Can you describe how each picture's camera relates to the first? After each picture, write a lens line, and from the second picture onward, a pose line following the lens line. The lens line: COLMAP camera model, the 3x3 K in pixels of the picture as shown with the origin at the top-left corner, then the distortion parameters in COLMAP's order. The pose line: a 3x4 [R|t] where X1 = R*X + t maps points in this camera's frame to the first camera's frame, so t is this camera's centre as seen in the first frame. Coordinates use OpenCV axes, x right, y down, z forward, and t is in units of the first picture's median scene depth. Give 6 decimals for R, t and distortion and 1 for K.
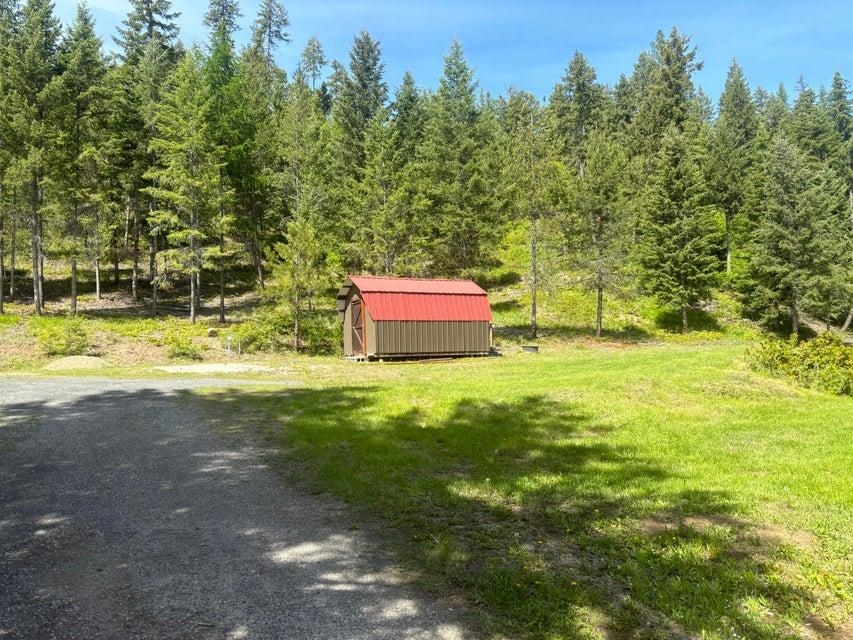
lens RADIAL K [[637.6, 0, 424.5], [0, 637.6, 323.0], [0, 0, 1]] dist [-0.001636, -0.028050]
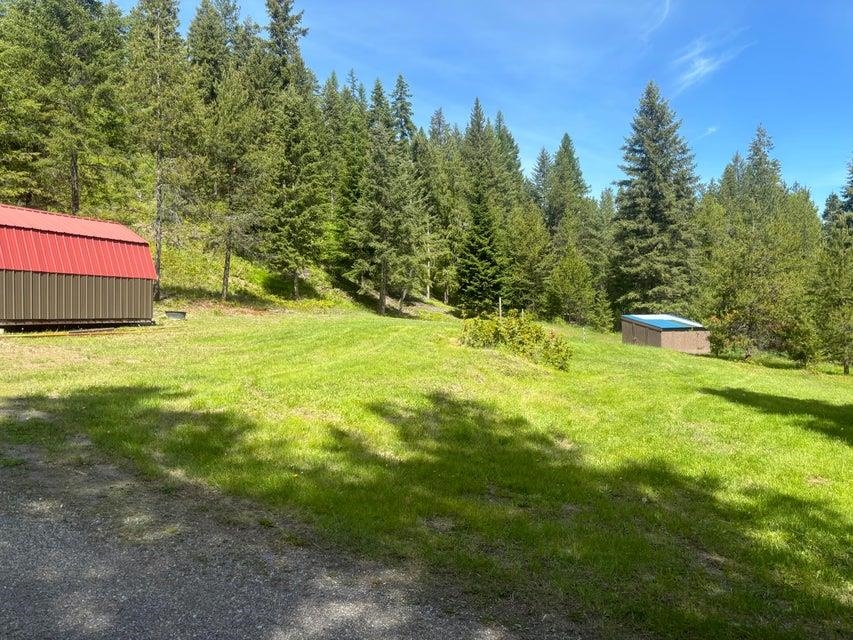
lens RADIAL K [[637.6, 0, 427.2], [0, 637.6, 322.3], [0, 0, 1]] dist [-0.001636, -0.028050]
pose [[0.744170, 0.020707, 0.667669, -0.102773], [-0.062469, 0.997296, 0.038697, -0.001210], [-0.665062, -0.070506, 0.743452, 0.125711]]
